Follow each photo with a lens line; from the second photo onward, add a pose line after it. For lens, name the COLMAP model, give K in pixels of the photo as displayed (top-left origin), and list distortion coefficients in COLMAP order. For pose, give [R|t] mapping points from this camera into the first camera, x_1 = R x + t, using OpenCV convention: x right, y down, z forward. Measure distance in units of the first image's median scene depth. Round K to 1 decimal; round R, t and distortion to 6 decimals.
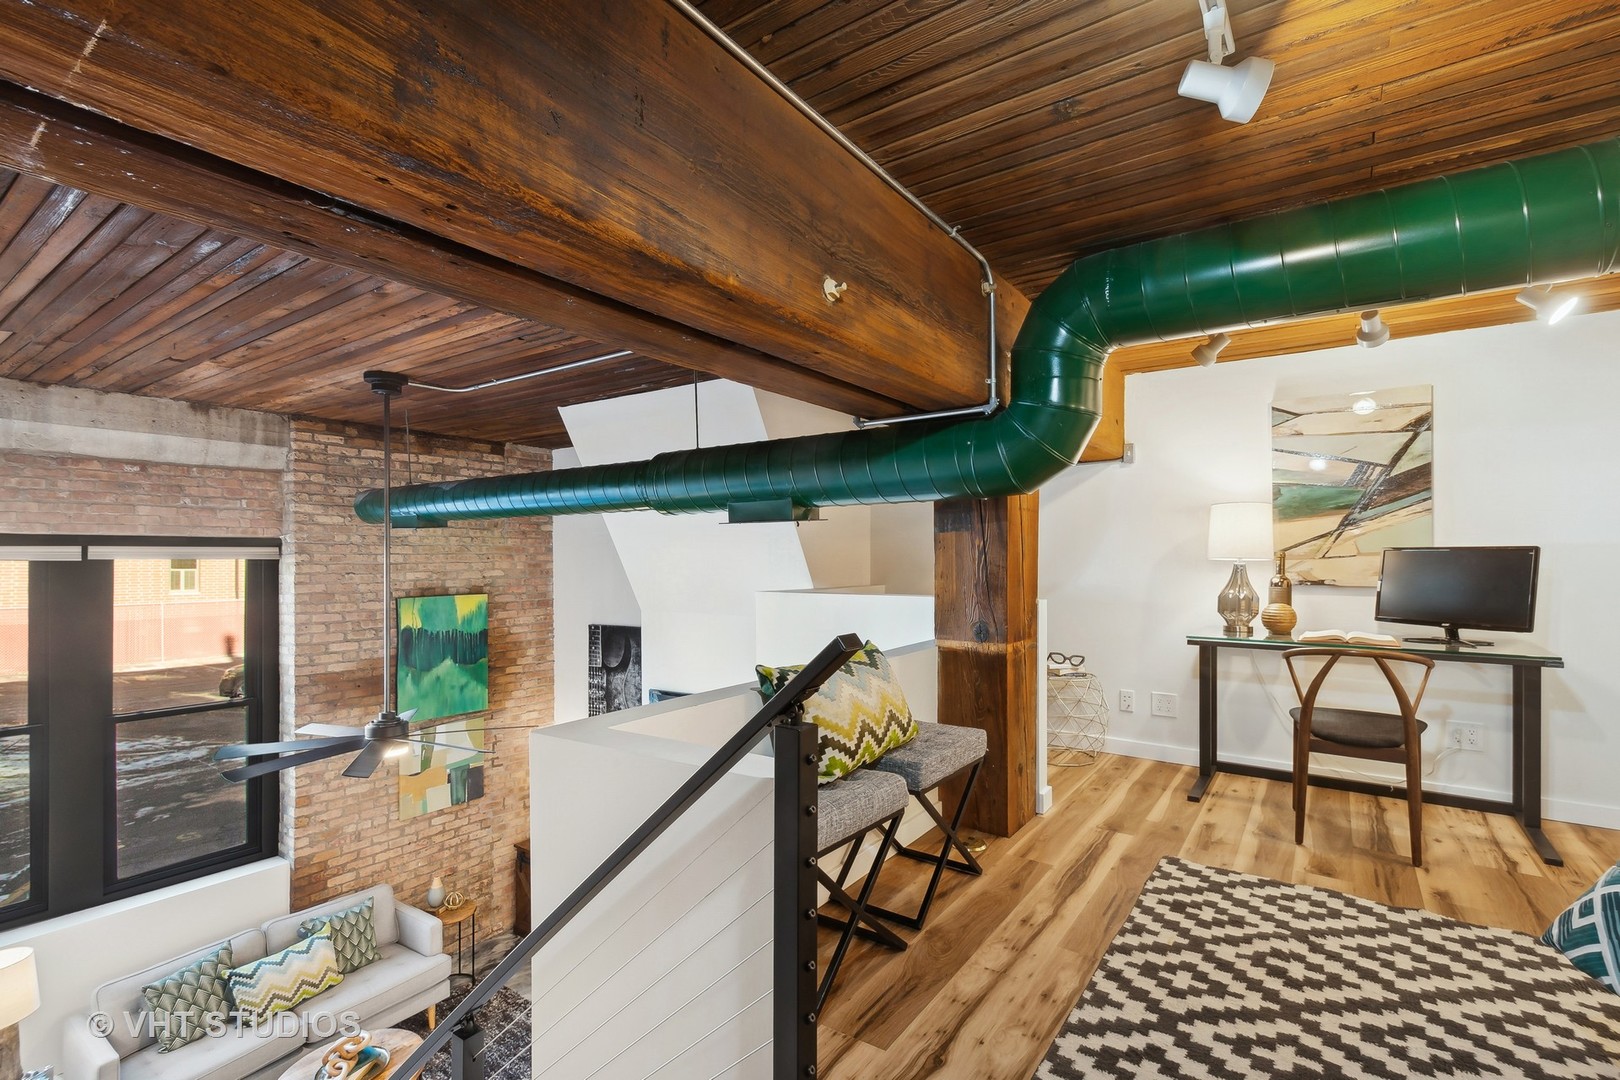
lens RADIAL K [[726.0, 0, 838.2], [0, 726.0, 562.3], [0, 0, 1]] dist [0.023520, -0.000963]
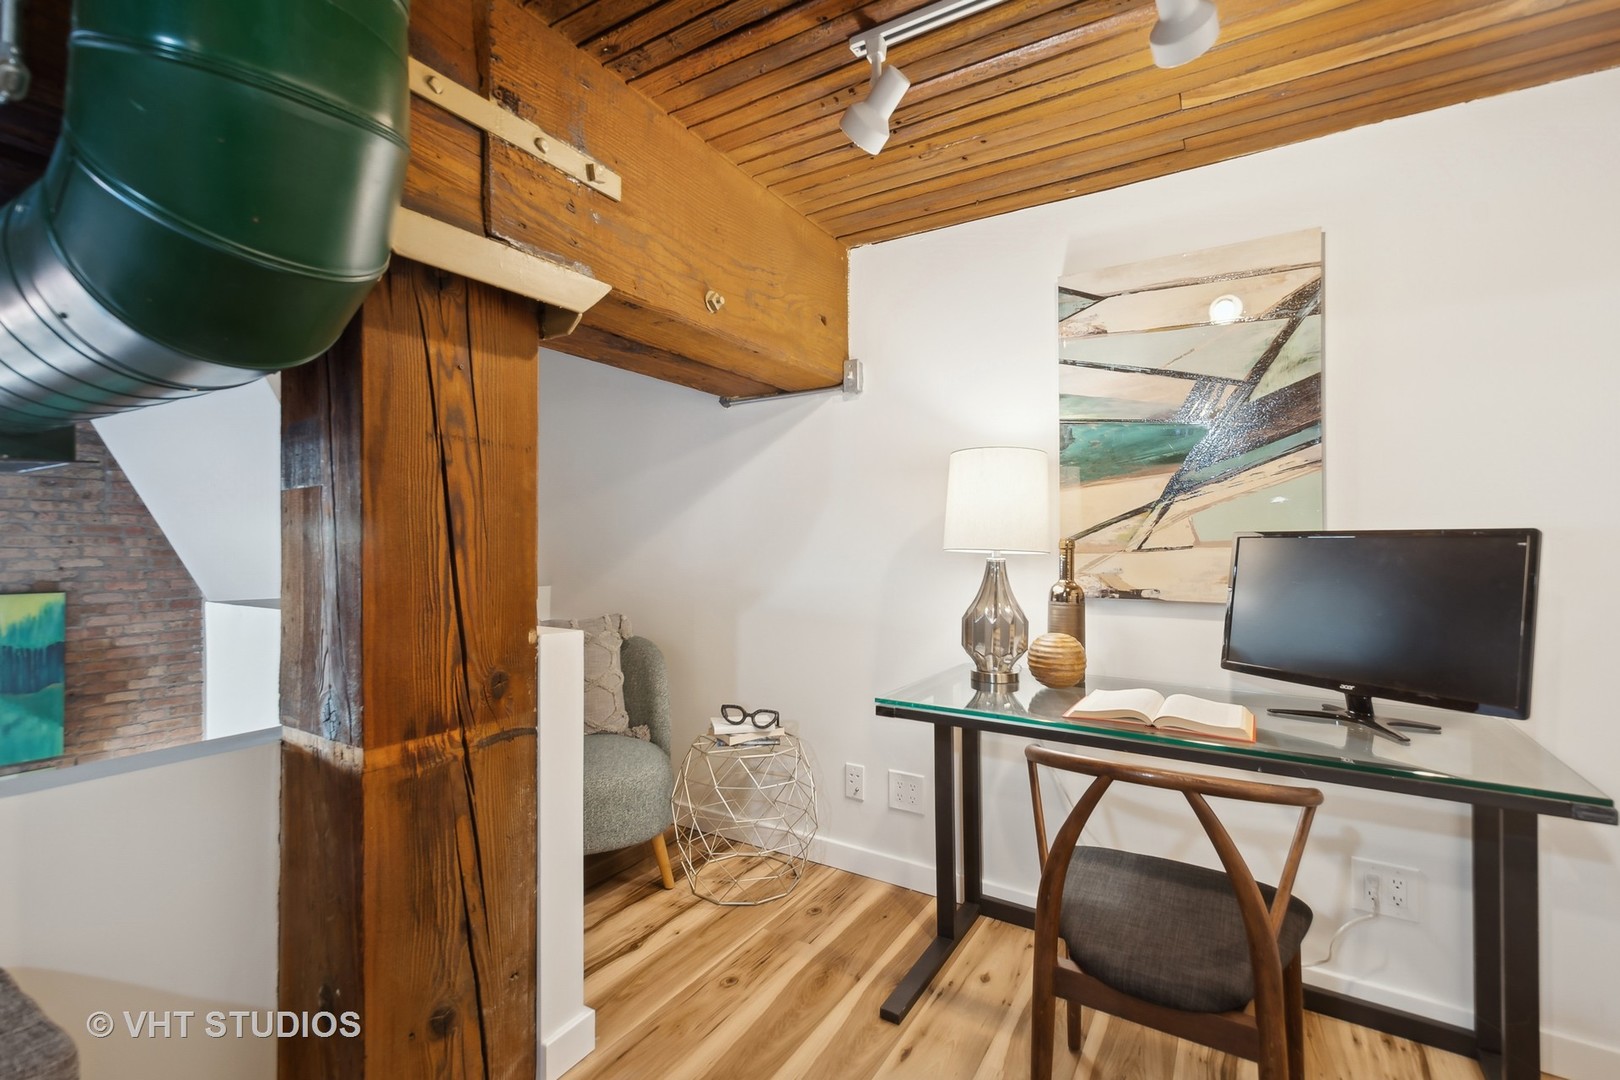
lens RADIAL K [[726.0, 0, 807.5], [0, 726.0, 538.9], [0, 0, 1]] dist [0.023520, -0.000963]
pose [[0.998428, 0.008111, 0.055460, 0.372742], [-0.007239, 0.999848, -0.015891, -0.004158], [-0.055580, 0.015464, 0.998334, 0.452149]]
